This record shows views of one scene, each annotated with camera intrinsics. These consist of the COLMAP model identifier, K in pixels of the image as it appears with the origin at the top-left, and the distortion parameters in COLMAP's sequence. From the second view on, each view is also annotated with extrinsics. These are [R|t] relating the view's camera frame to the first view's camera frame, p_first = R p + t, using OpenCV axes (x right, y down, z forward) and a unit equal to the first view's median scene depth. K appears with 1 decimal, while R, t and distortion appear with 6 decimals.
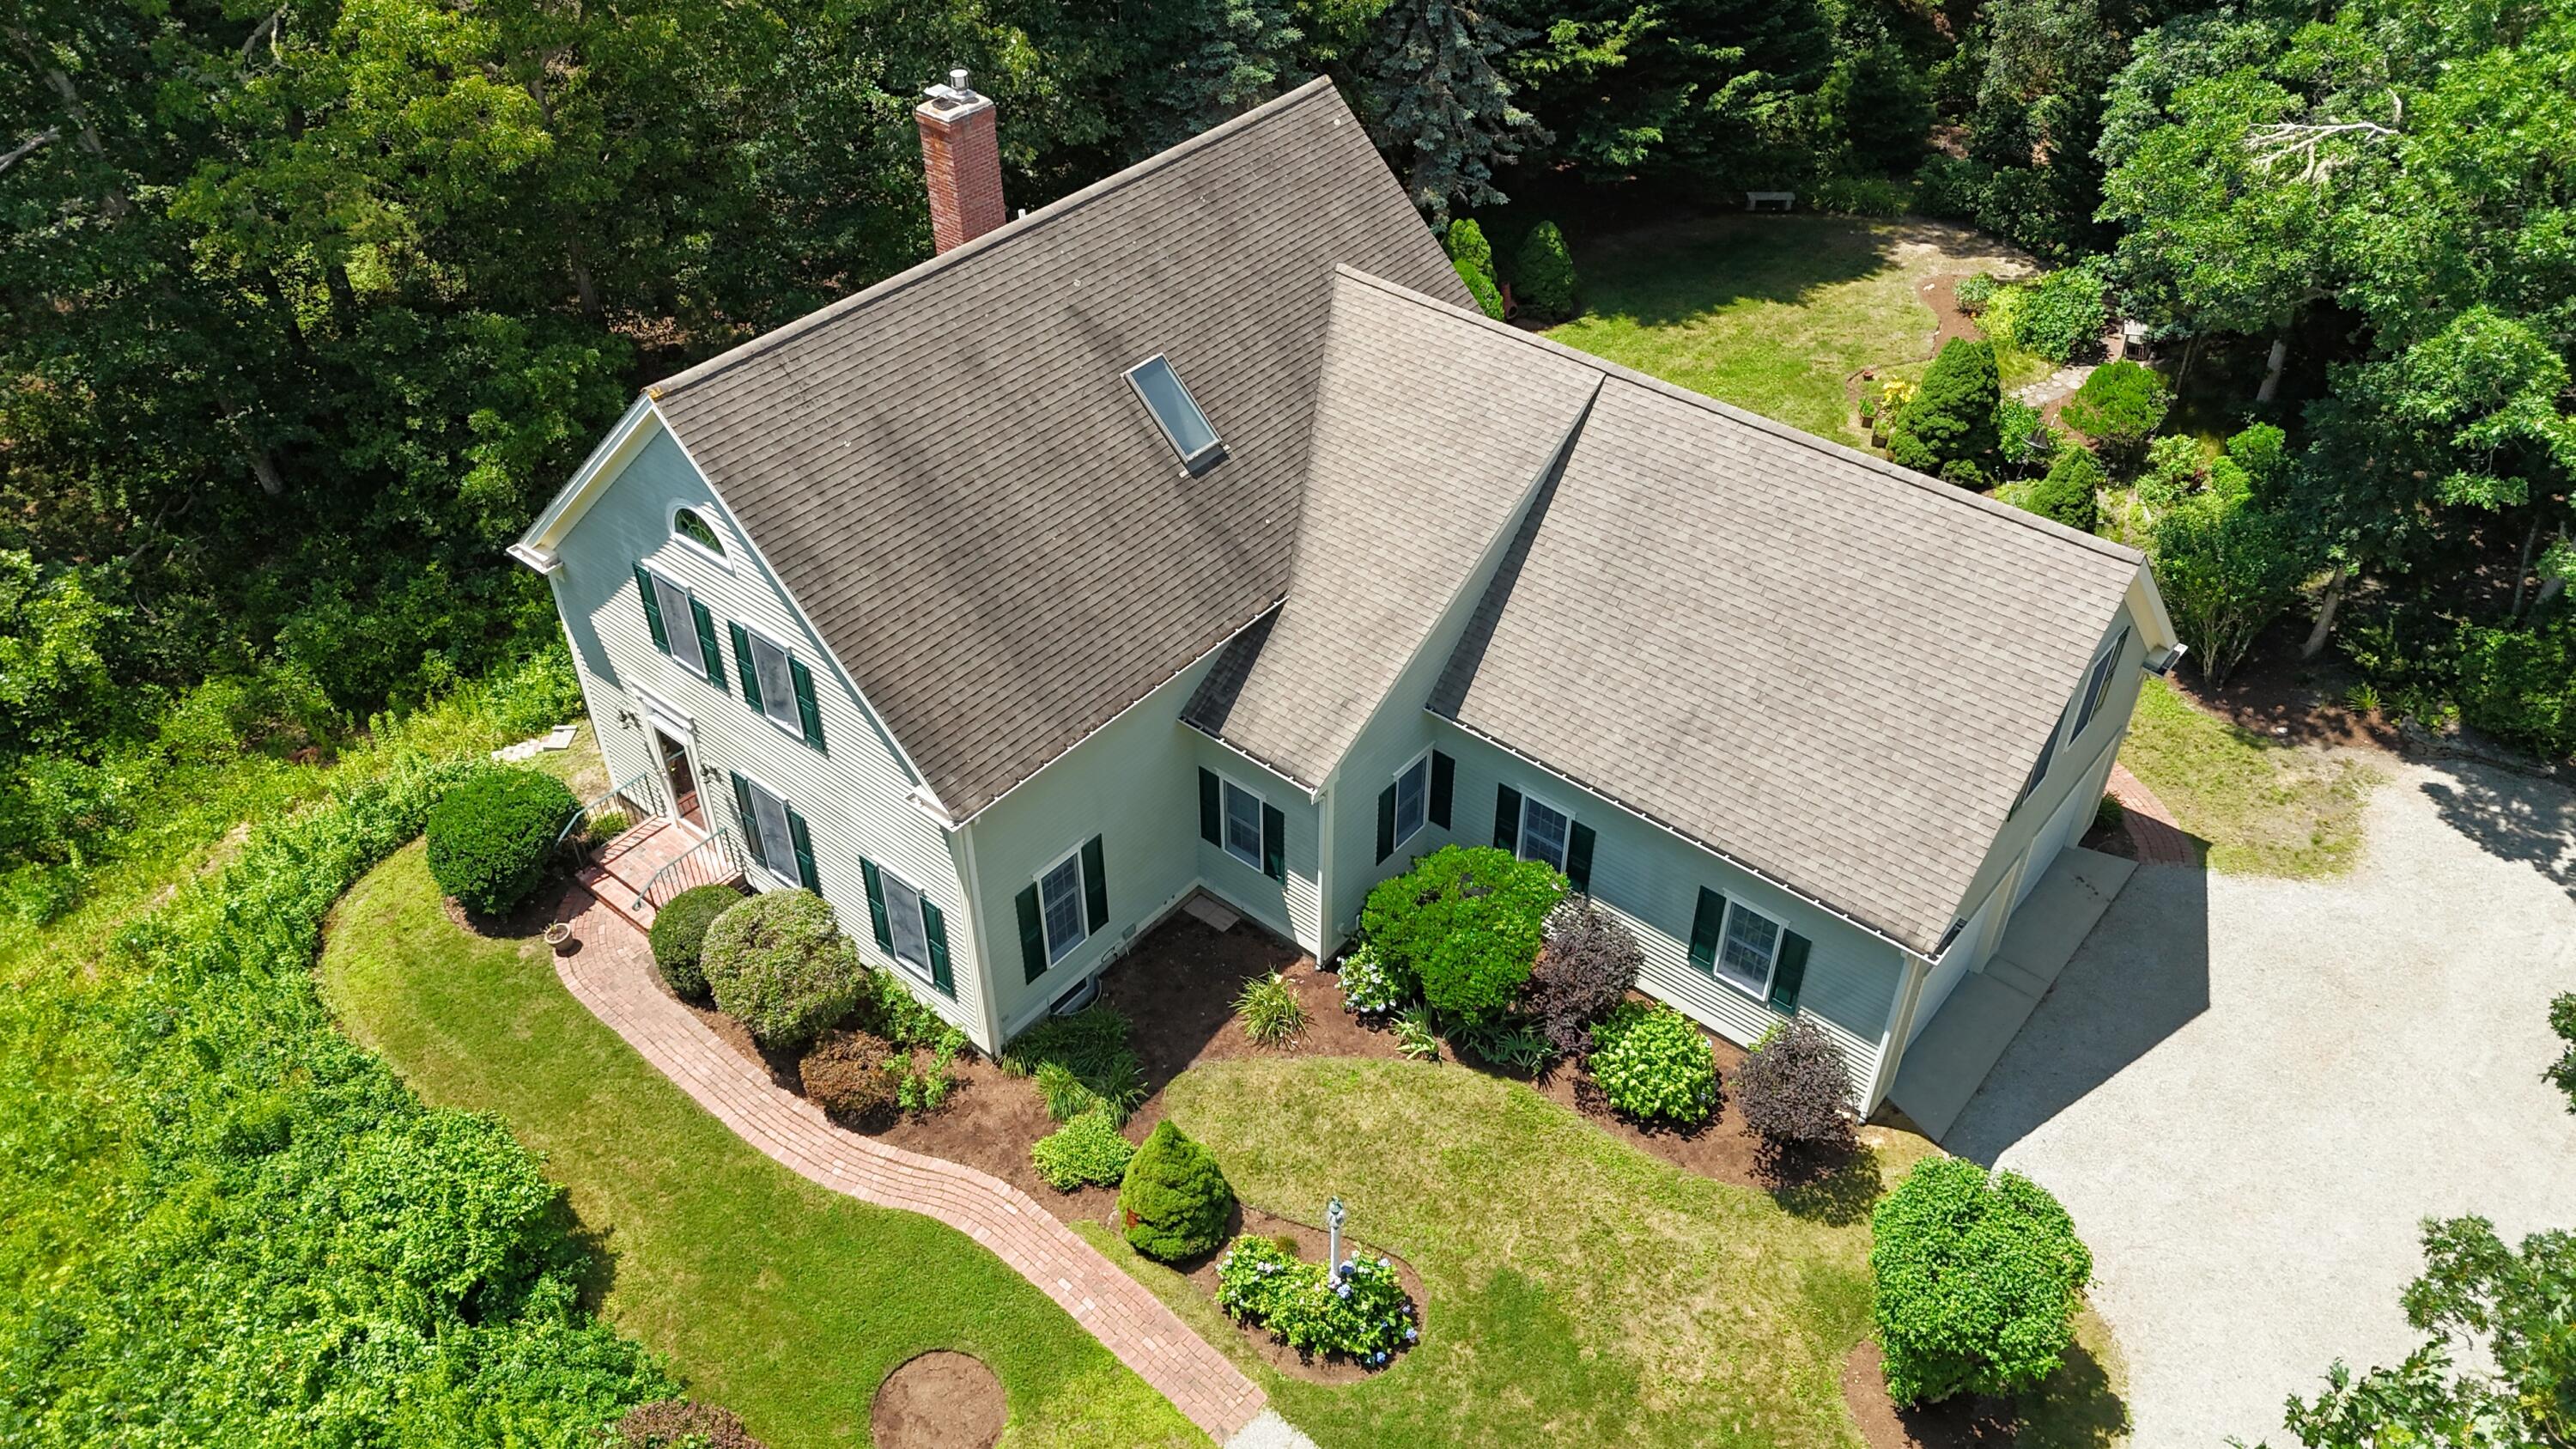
lens RADIAL K [[1900.2, 0, 1284.1], [0, 1900.2, 712.5], [0, 0, 1]] dist [0.077787, -0.065577]
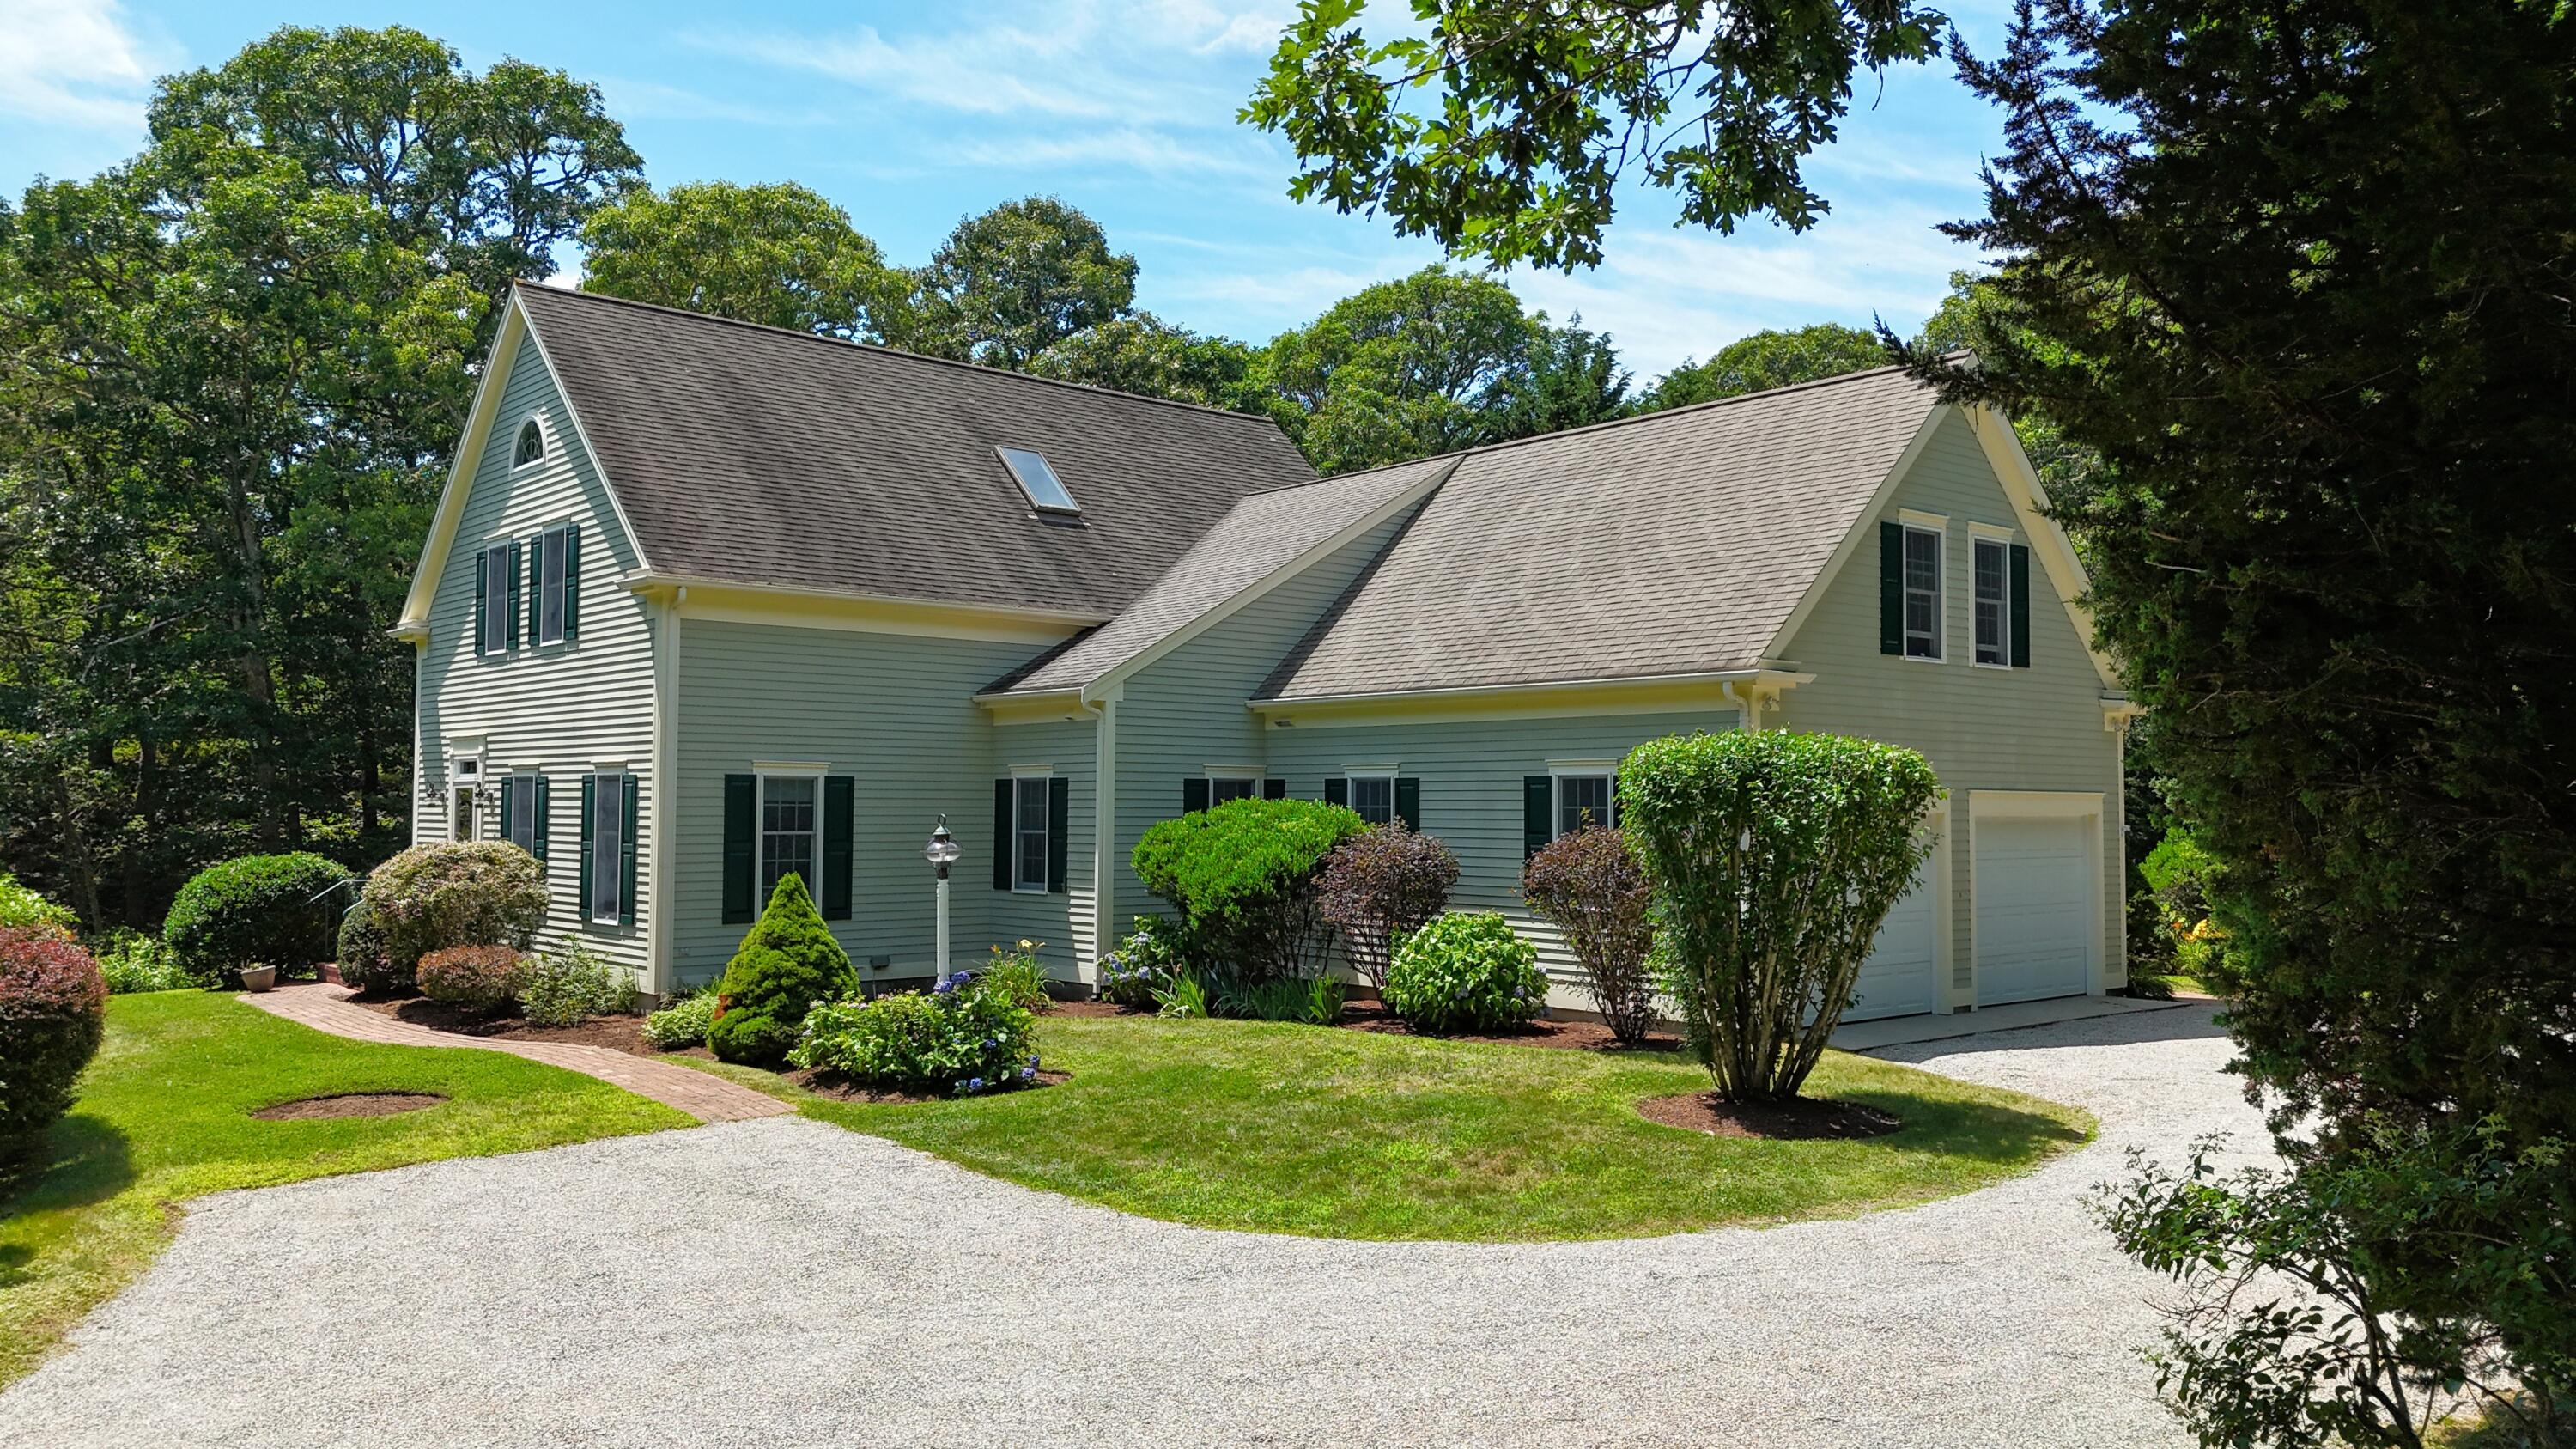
lens RADIAL K [[1900.2, 0, 1281.2], [0, 1900.2, 701.7], [0, 0, 1]] dist [0.077787, -0.065577]
pose [[0.986234, -0.004556, -0.165294, 0.240600], [-0.108061, 0.738882, -0.665113, 0.596603], [0.125163, 0.673819, 0.728218, 0.361525]]
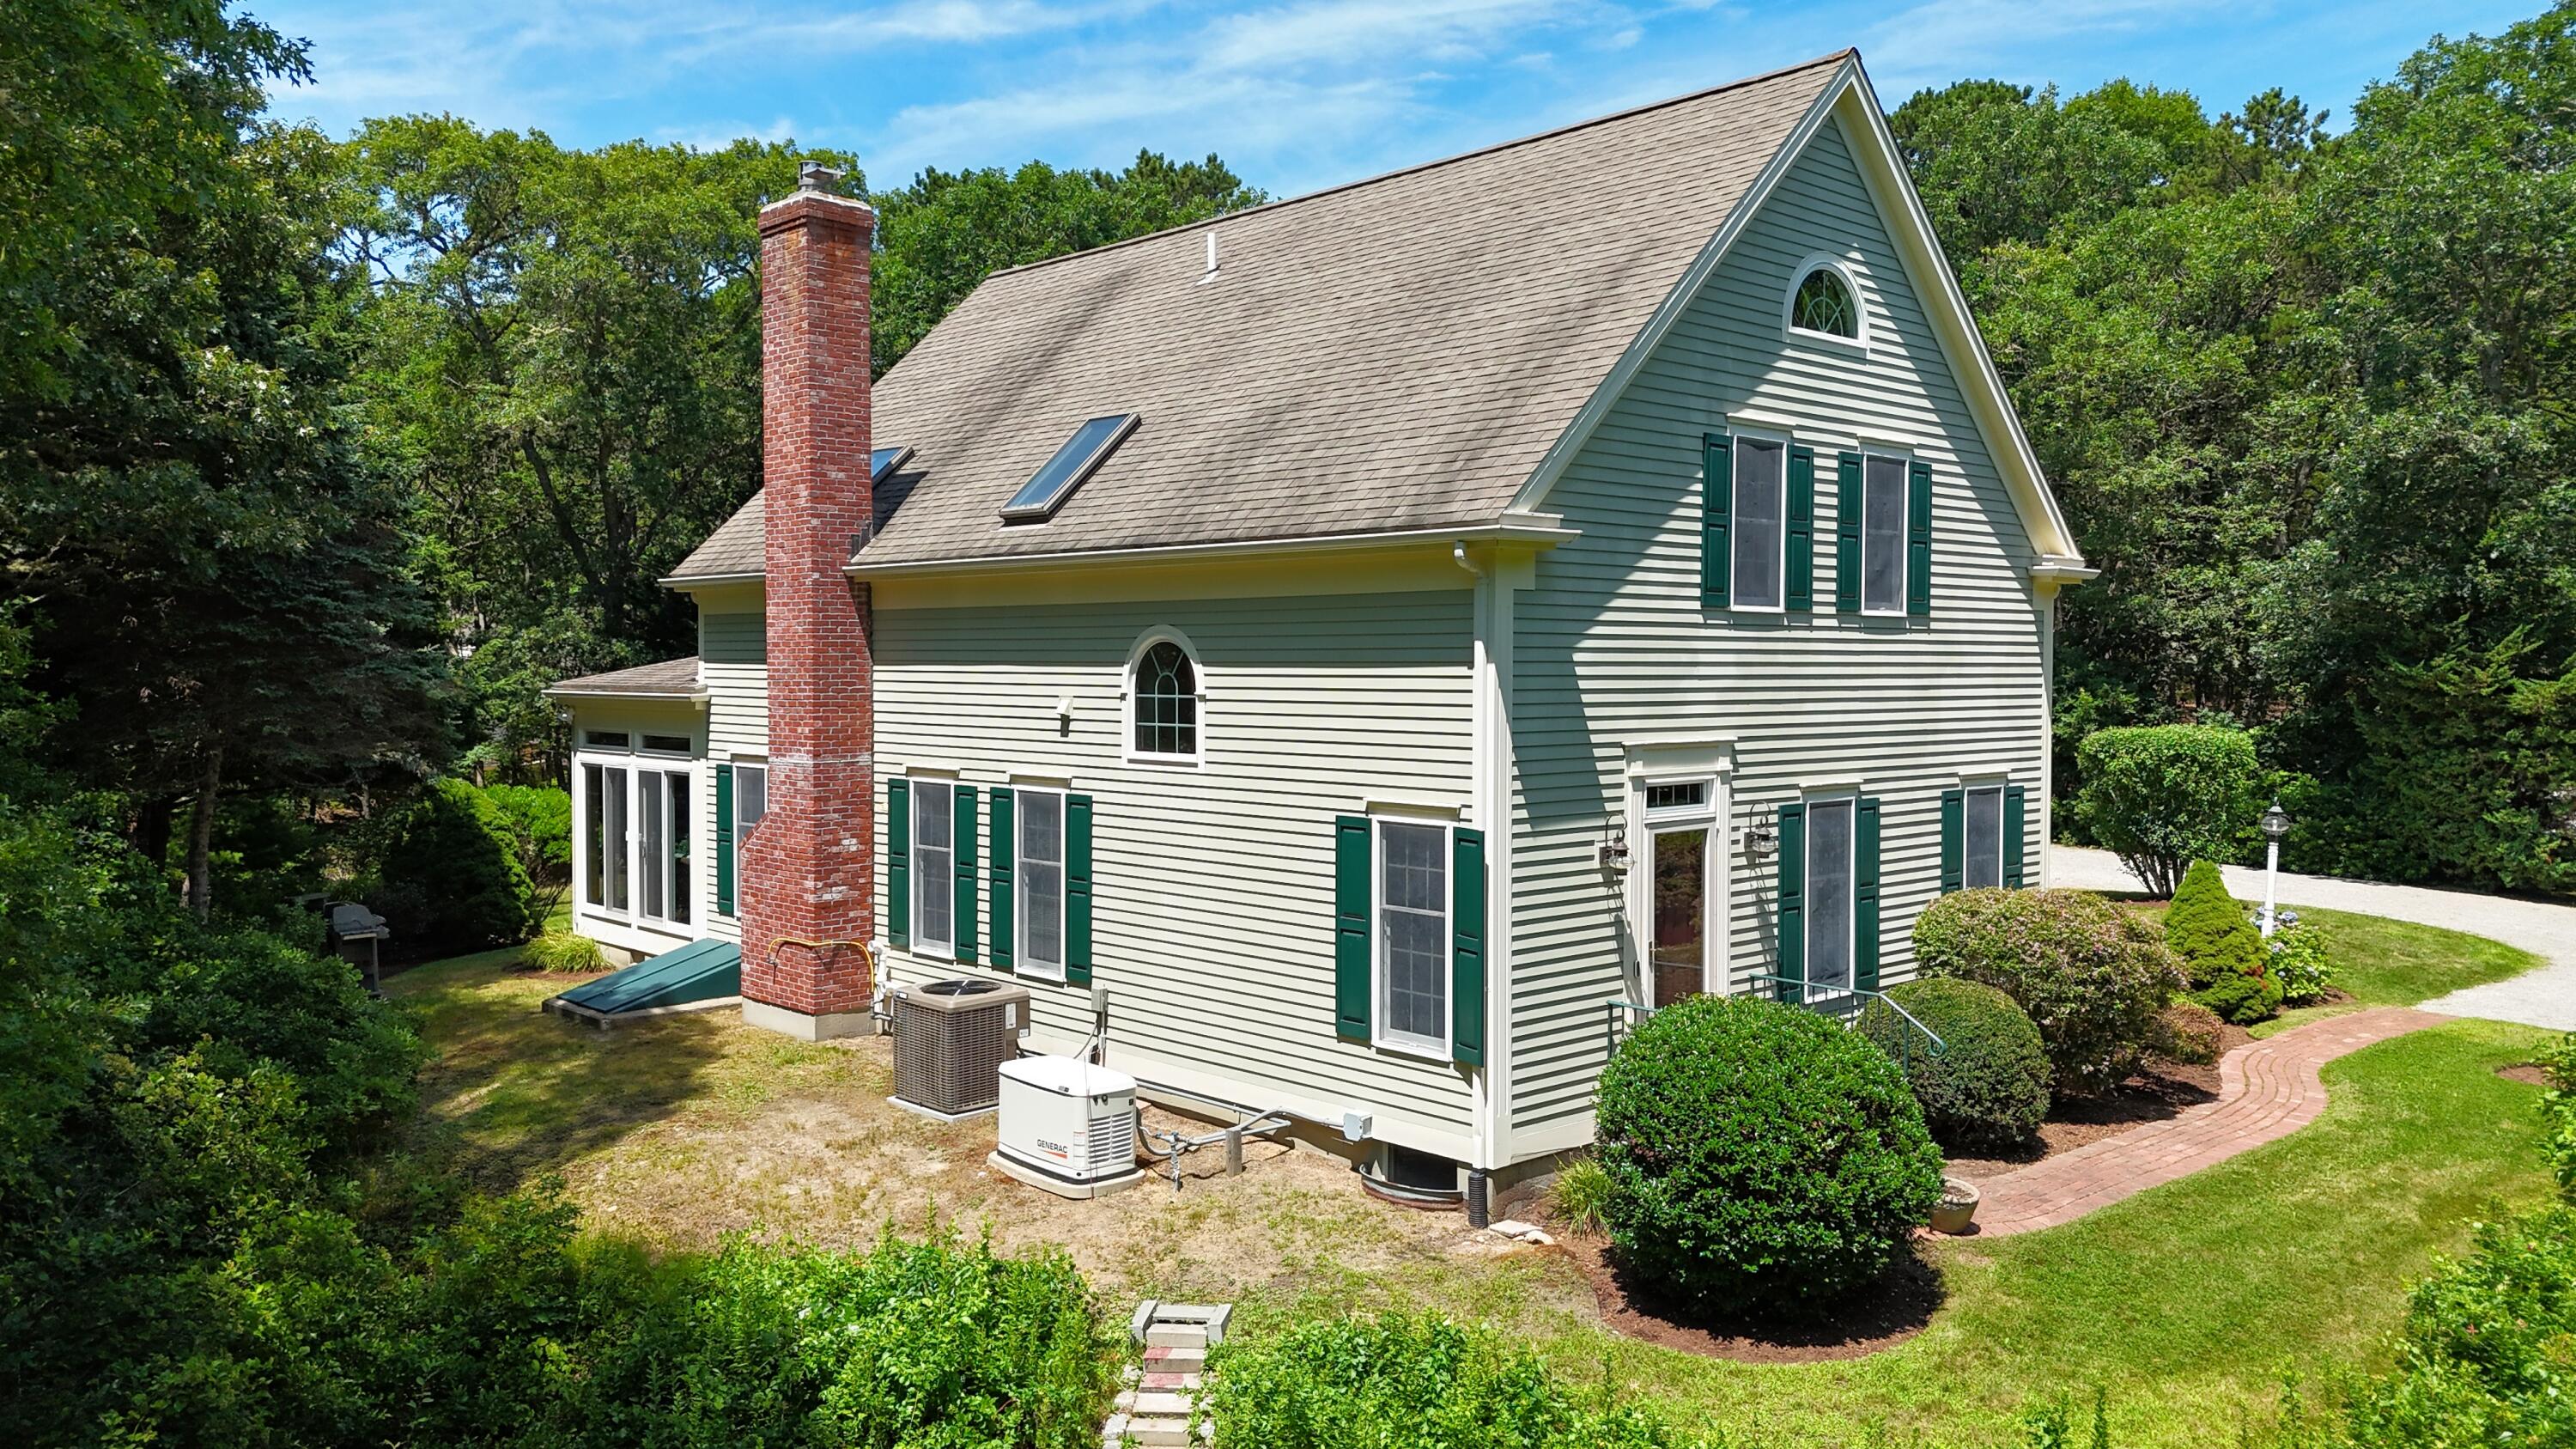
lens RADIAL K [[1900.2, 0, 1270.4], [0, 1900.2, 714.3], [0, 0, 1]] dist [0.077787, -0.065577]
pose [[0.115368, -0.029089, 0.992897, -0.932868], [0.622219, 0.781282, -0.049409, -0.065209], [-0.774295, 0.623500, 0.108235, 1.077651]]
